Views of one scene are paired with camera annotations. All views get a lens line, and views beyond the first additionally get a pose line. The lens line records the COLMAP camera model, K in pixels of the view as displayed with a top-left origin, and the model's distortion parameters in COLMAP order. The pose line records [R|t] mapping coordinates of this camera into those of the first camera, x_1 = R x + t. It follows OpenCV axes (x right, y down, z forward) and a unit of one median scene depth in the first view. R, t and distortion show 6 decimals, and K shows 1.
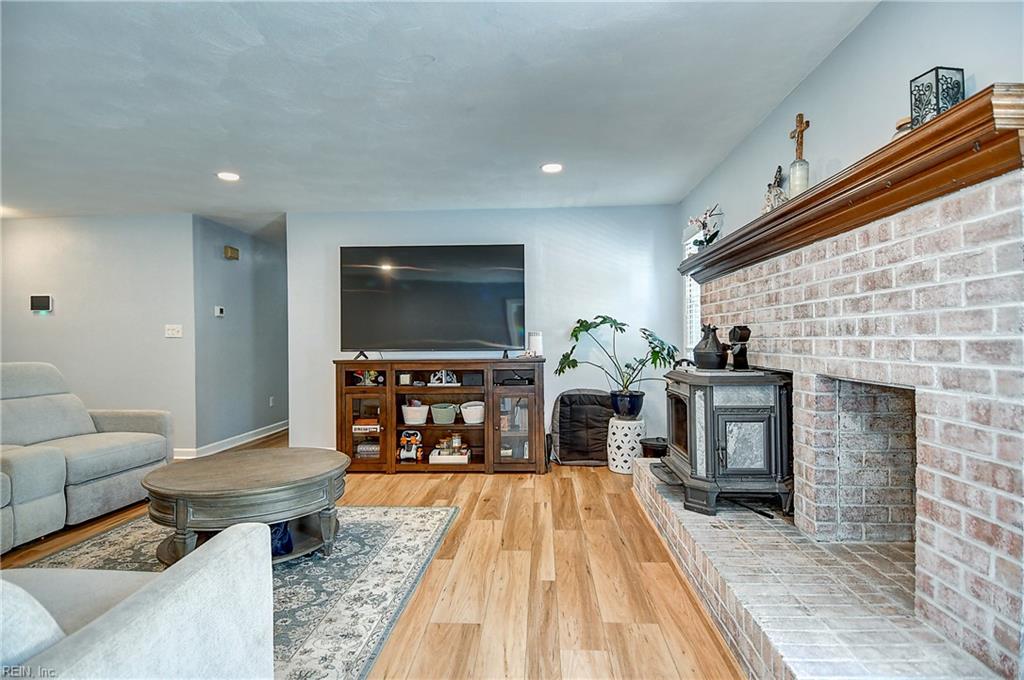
lens RADIAL K [[536.3, 0, 512.0], [0, 536.3, 340.0], [0, 0, 1]] dist [0.065458, -0.072884]
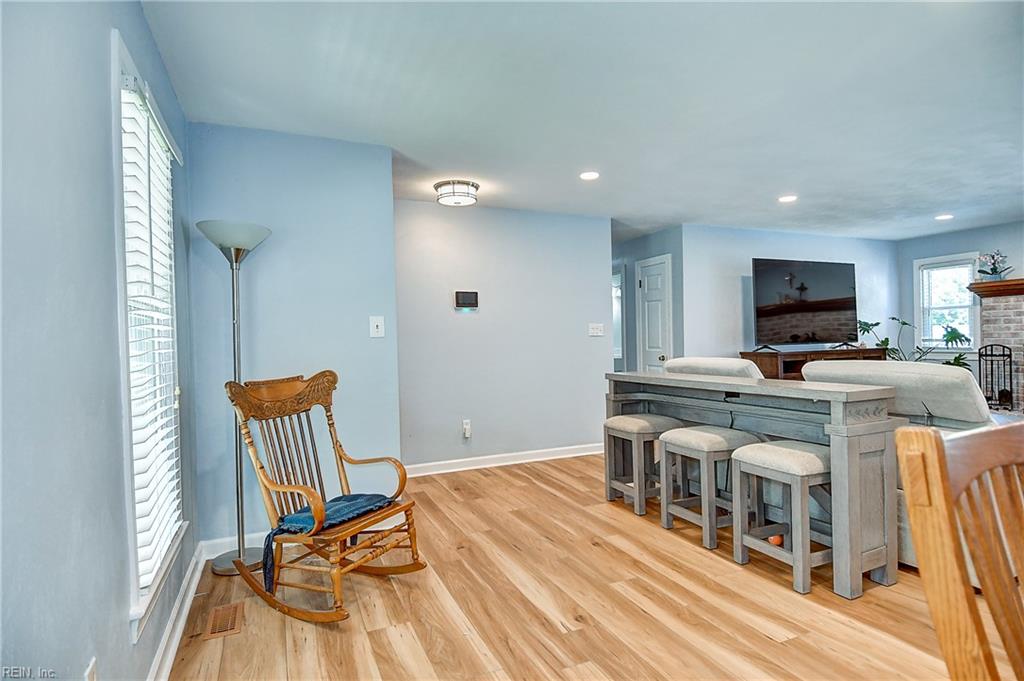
lens RADIAL K [[536.3, 0, 512.0], [0, 536.3, 340.5], [0, 0, 1]] dist [0.065458, -0.072884]
pose [[0.887572, -0.017284, 0.460344, -1.410591], [0.016148, 0.999849, 0.006405, -0.005776], [-0.460386, 0.001749, 0.887717, 0.200980]]
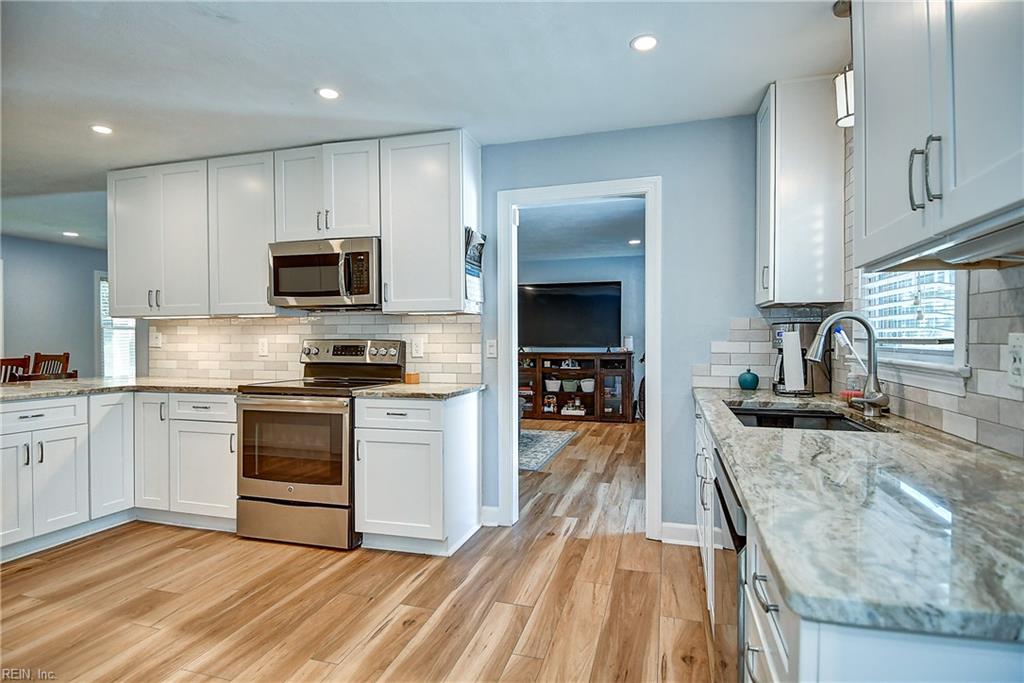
lens RADIAL K [[524.7, 0, 512.0], [0, 524.7, 341.5], [0, 0, 1]] dist [0.000590, 0.000068]
pose [[0.973730, 0.005657, -0.227637, 0.065730], [-0.002893, 0.999918, 0.012475, -0.017229], [0.227689, -0.011488, 0.973666, -0.609760]]
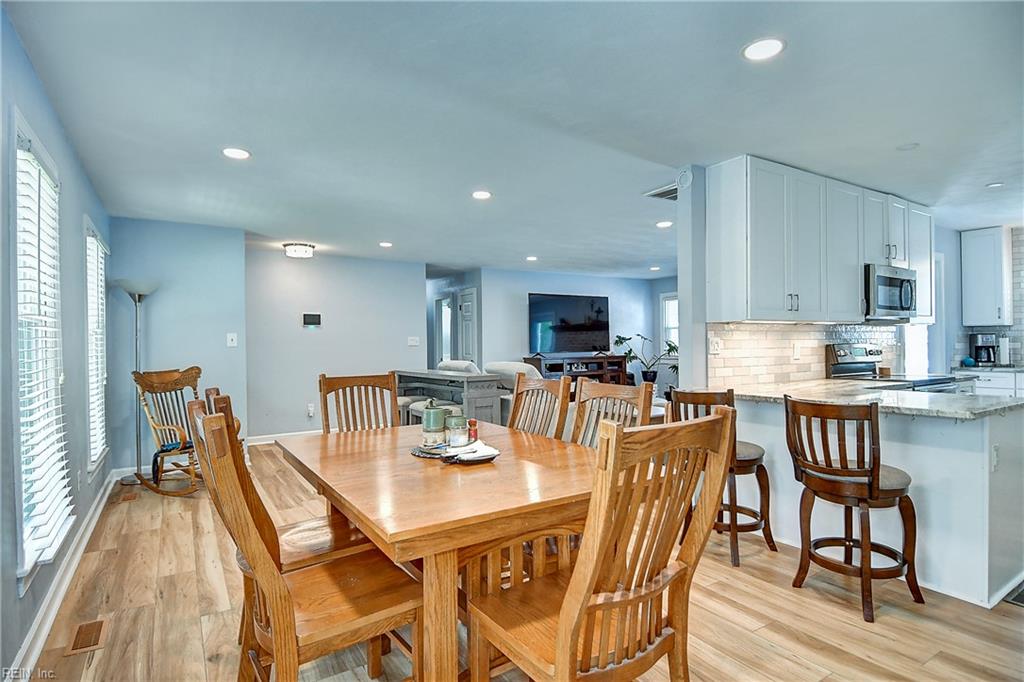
lens RADIAL K [[536.3, 0, 512.0], [0, 536.3, 341.0], [0, 0, 1]] dist [0.065458, -0.072884]
pose [[0.813925, -0.002662, 0.580963, -1.426401], [0.005281, 0.999982, -0.002816, -0.013581], [-0.580945, 0.005360, 0.813925, -0.367746]]
